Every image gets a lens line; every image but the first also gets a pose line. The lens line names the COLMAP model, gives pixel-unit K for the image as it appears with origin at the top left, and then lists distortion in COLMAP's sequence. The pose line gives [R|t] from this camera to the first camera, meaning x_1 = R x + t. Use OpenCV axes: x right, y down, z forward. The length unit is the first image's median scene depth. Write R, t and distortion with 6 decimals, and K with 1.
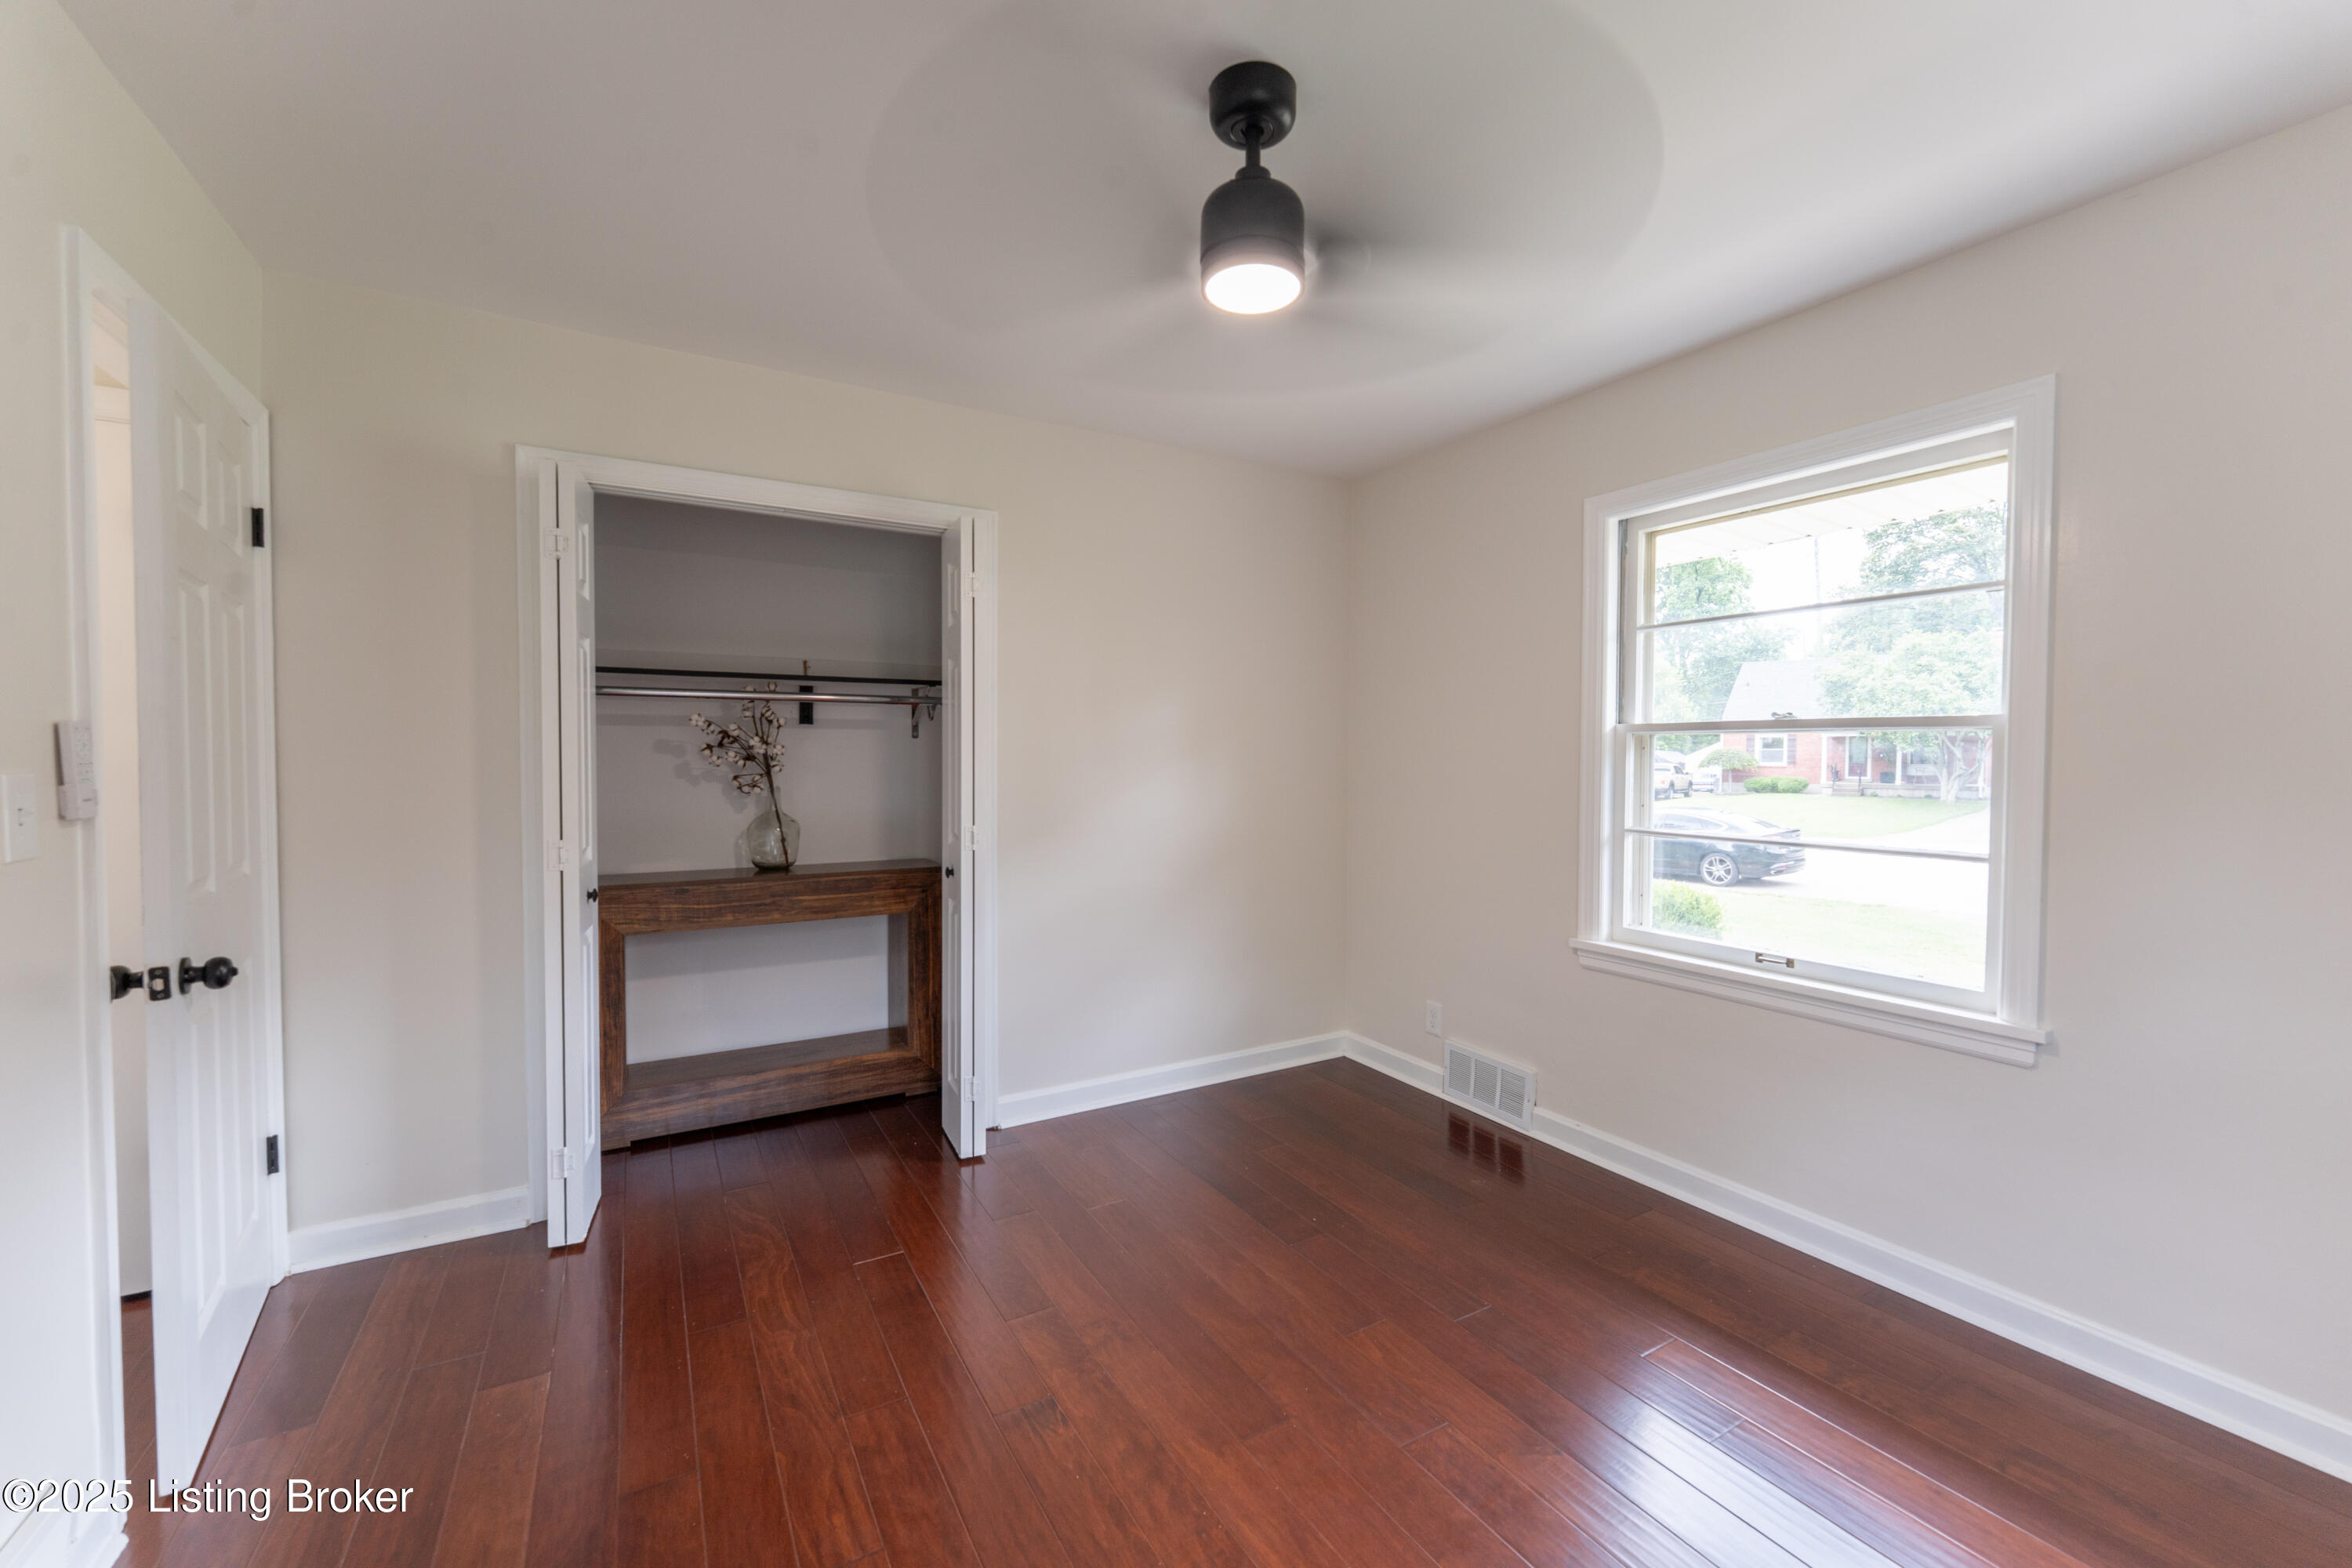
lens RADIAL K [[954.1, 0, 1172.2], [0, 954.1, 781.3], [0, 0, 1]] dist [-0.004155, 0.000374]
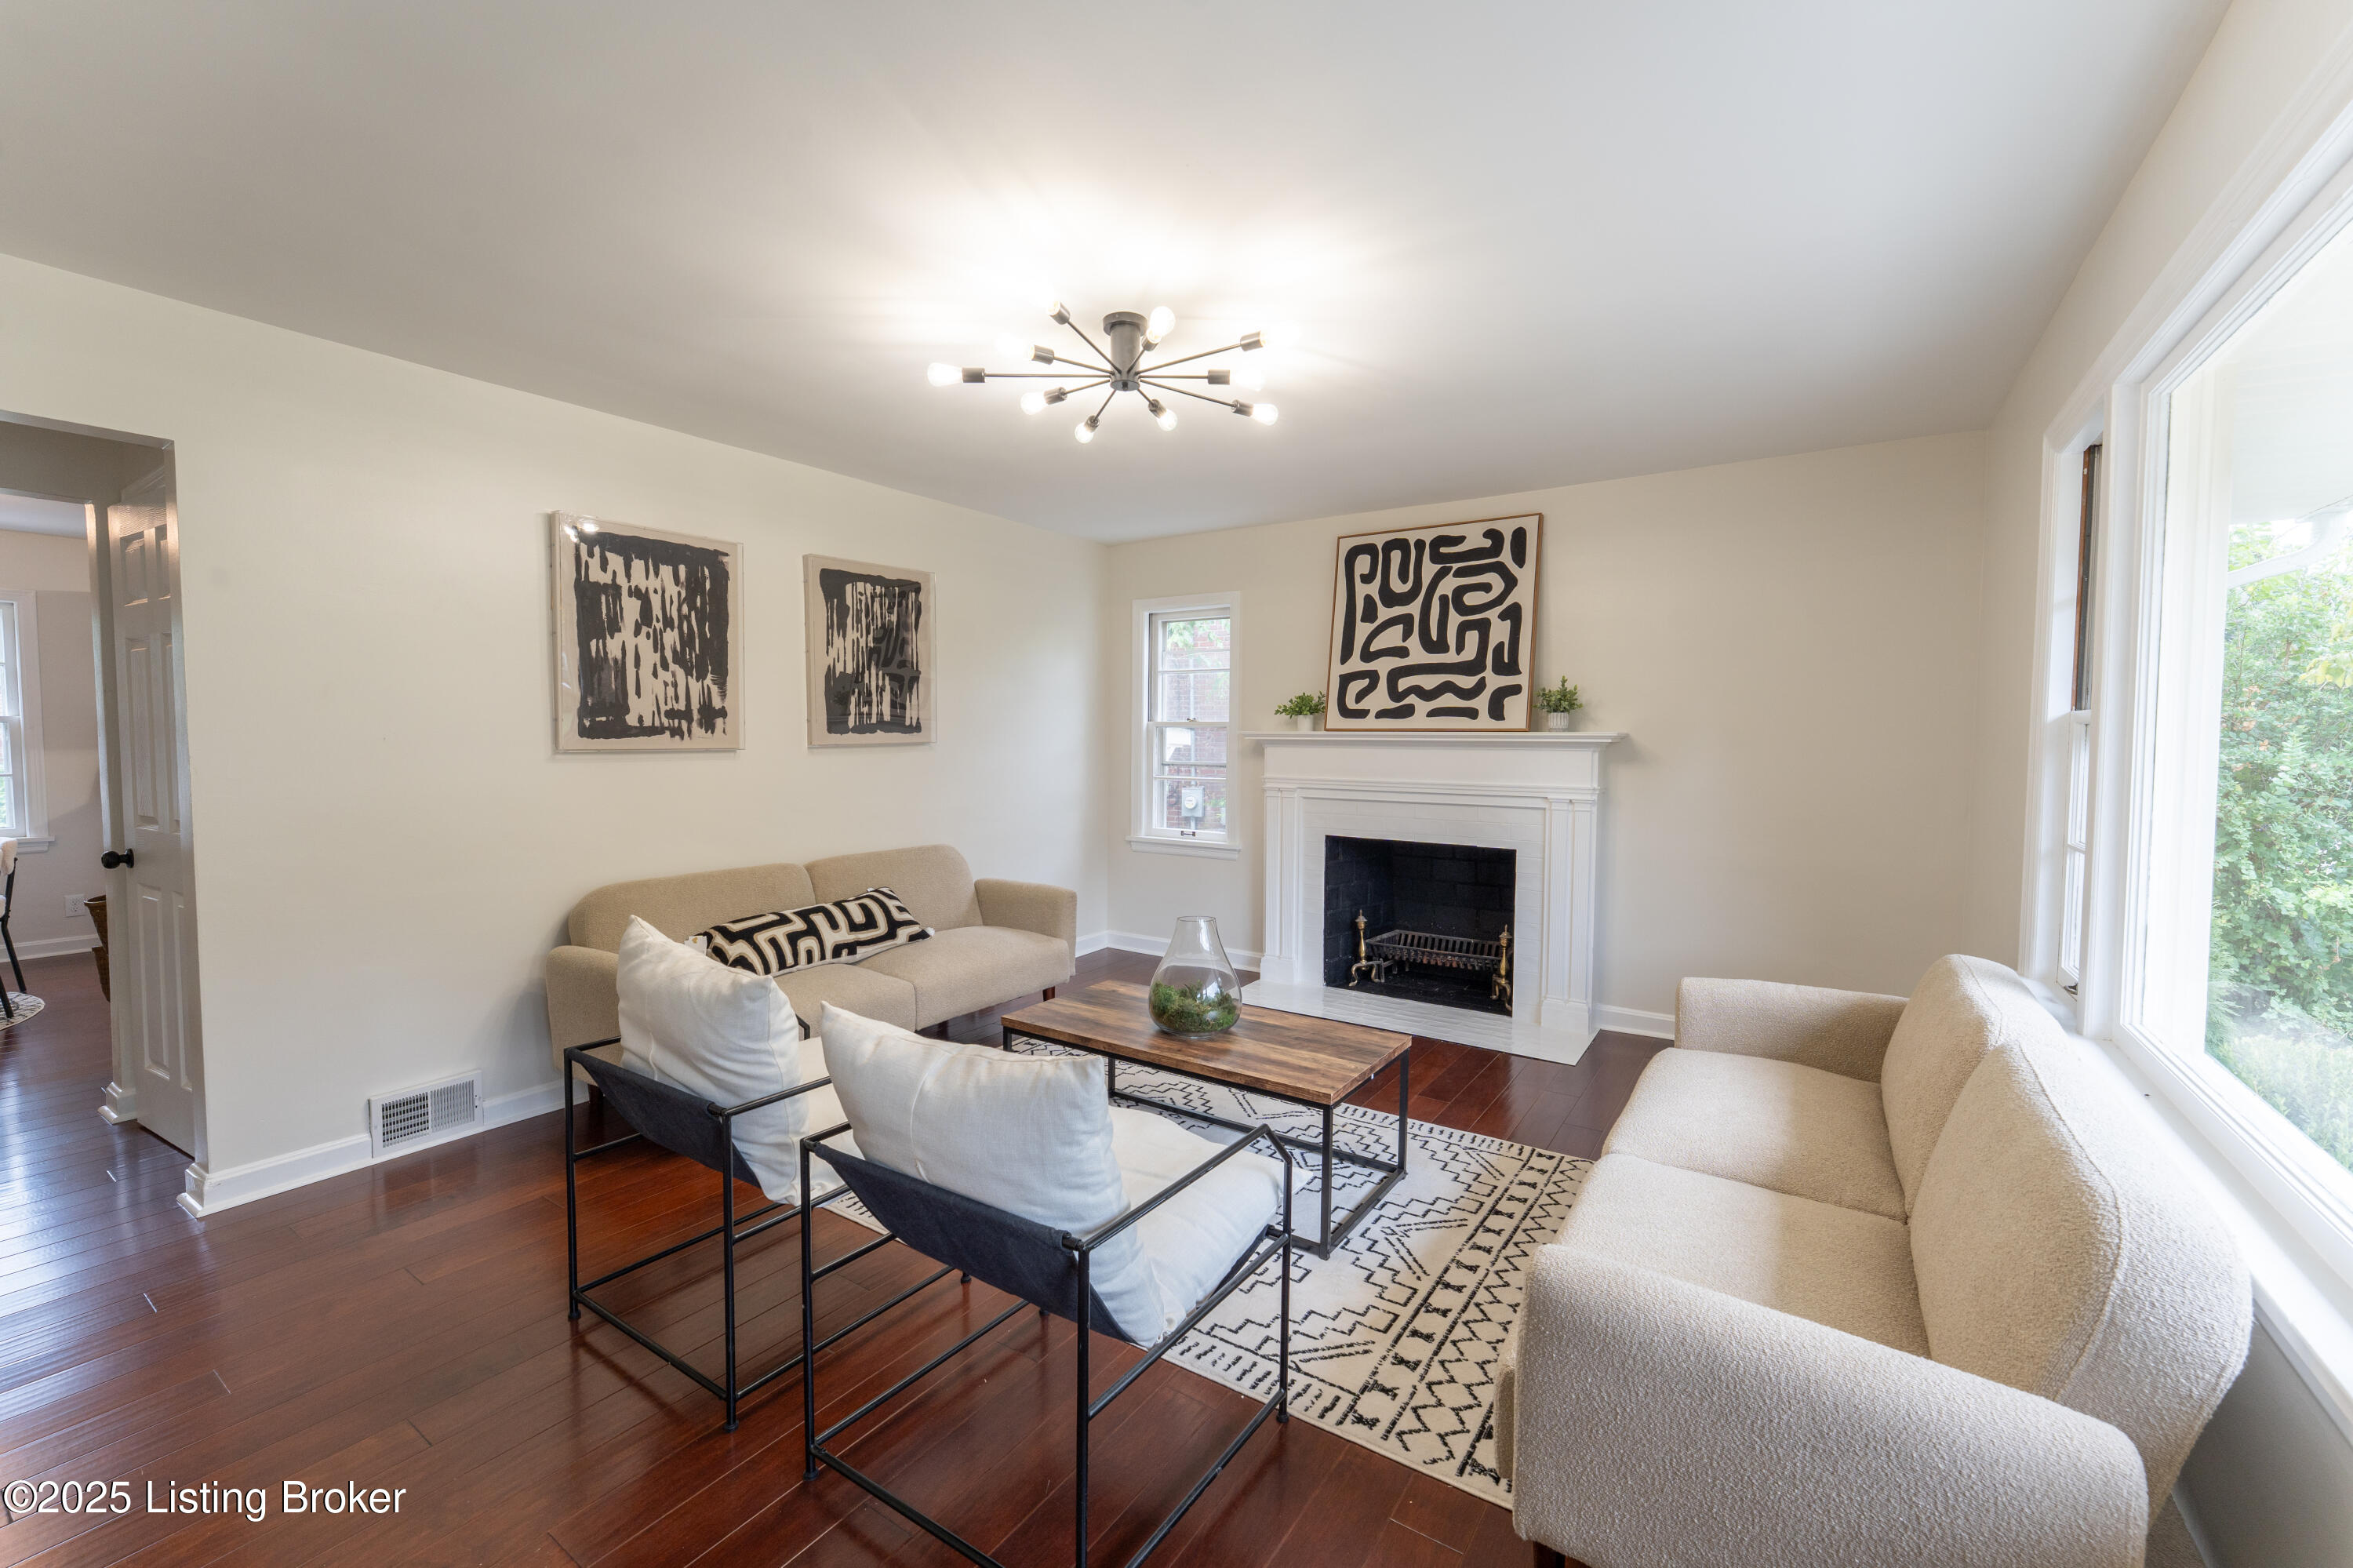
lens RADIAL K [[954.6, 0, 1185.0], [0, 954.6, 785.0], [0, 0, 1]] dist [-0.004155, 0.000374]
pose [[0.890509, -0.016336, 0.454673, -0.285513], [0.006362, 0.999705, 0.023458, 0.005308], [-0.454922, -0.017997, 0.890350, -0.622870]]
